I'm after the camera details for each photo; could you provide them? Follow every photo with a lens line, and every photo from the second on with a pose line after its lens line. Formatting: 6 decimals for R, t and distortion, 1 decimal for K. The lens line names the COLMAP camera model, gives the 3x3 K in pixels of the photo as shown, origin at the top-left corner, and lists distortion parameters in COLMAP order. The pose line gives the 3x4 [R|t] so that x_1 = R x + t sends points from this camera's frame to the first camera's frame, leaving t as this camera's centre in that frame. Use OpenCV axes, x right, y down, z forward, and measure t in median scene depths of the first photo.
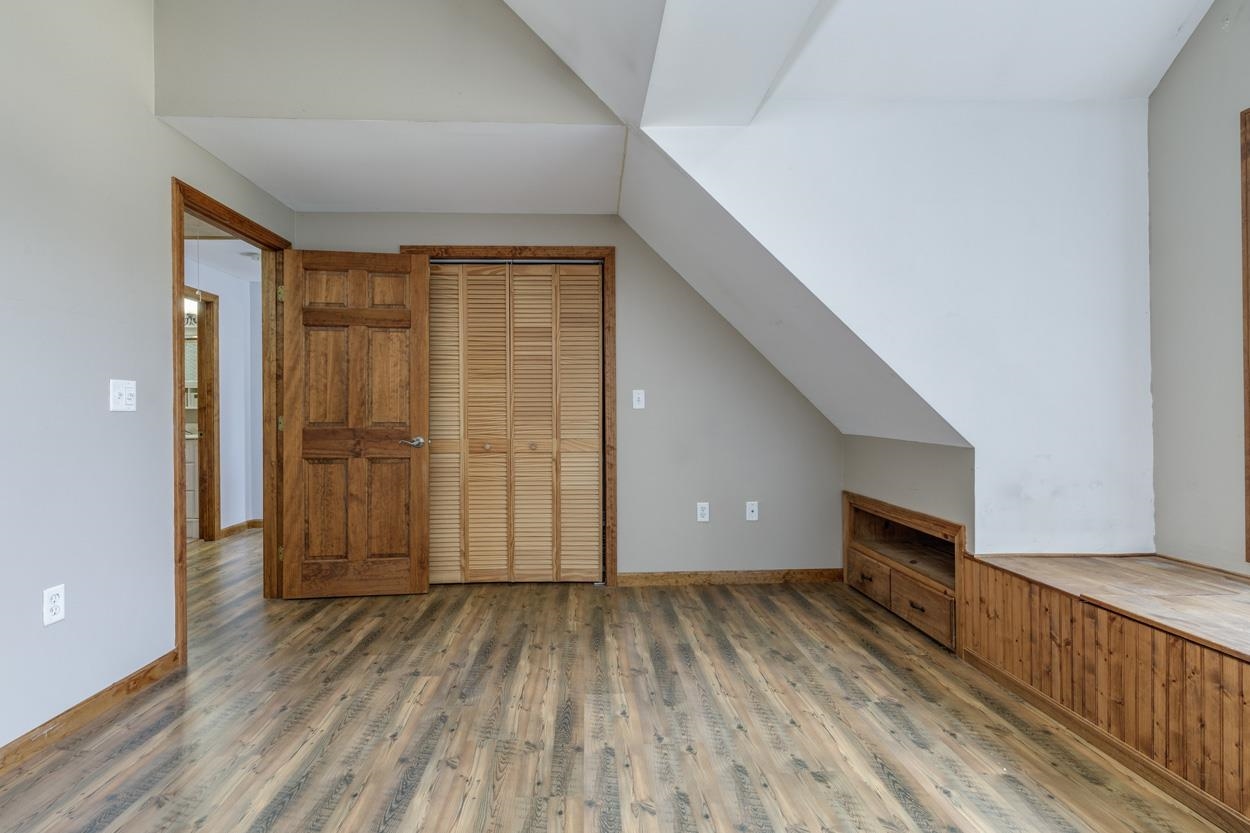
lens RADIAL K [[564.4, 0, 616.7], [0, 564.4, 417.6], [0, 0, 1]] dist [0.000646, -0.000406]
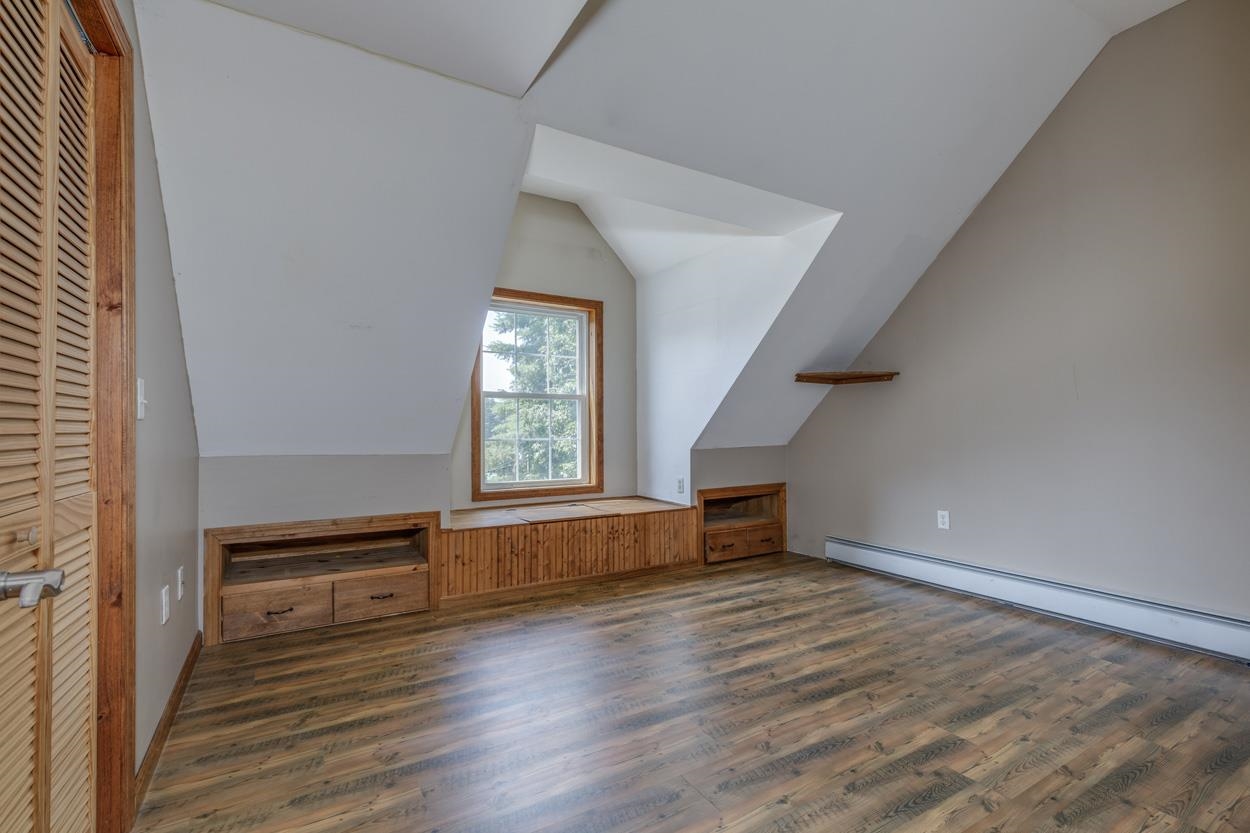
lens RADIAL K [[522.8, 0, 625.0], [0, 522.8, 416.5], [0, 0, 1]] dist [0.001431, -0.000356]
pose [[-0.437334, 0.026373, 0.898912, -0.930022], [0.013636, 0.999649, -0.022694, -0.007508], [-0.899196, 0.002333, -0.437540, 1.422774]]
